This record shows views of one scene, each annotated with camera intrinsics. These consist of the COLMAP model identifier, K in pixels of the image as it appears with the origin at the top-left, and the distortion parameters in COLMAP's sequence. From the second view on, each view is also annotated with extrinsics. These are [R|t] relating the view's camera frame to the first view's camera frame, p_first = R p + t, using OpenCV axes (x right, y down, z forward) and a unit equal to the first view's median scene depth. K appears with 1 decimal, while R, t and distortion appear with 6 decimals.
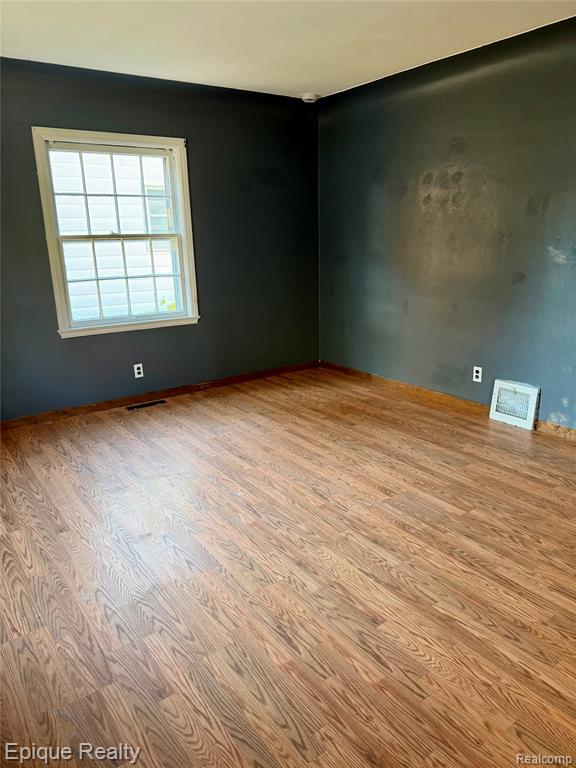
lens RADIAL K [[540.3, 0, 285.9], [0, 540.3, 385.9], [0, 0, 1]] dist [0.077870, -0.111493]
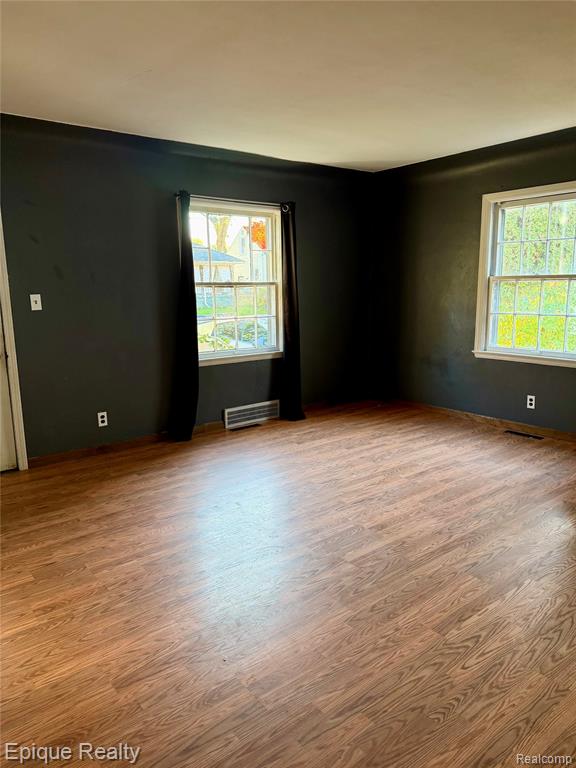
lens RADIAL K [[540.3, 0, 285.9], [0, 540.3, 385.9], [0, 0, 1]] dist [0.077870, -0.111493]
pose [[0.046052, 0.205803, -0.977509, 1.137332], [-0.259323, 0.947463, 0.187260, -0.206228], [0.964692, 0.244867, 0.097003, 0.677768]]
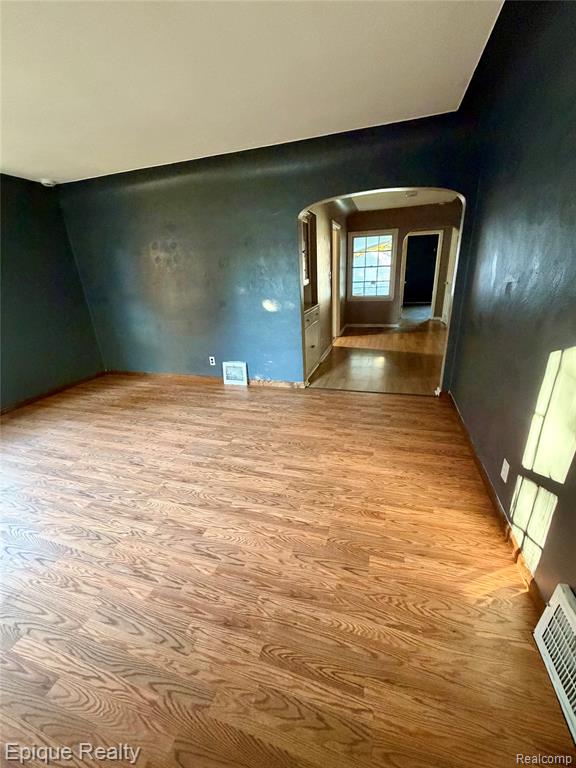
lens RADIAL K [[305.6, 0, 288.5], [0, 305.6, 379.8], [0, 0, 1]] dist [0.002245, -0.000232]
pose [[0.799087, -0.221849, 0.558786, -0.019155], [0.195016, 0.974820, 0.108142, -0.030180], [-0.568707, 0.022557, 0.822231, 0.083354]]
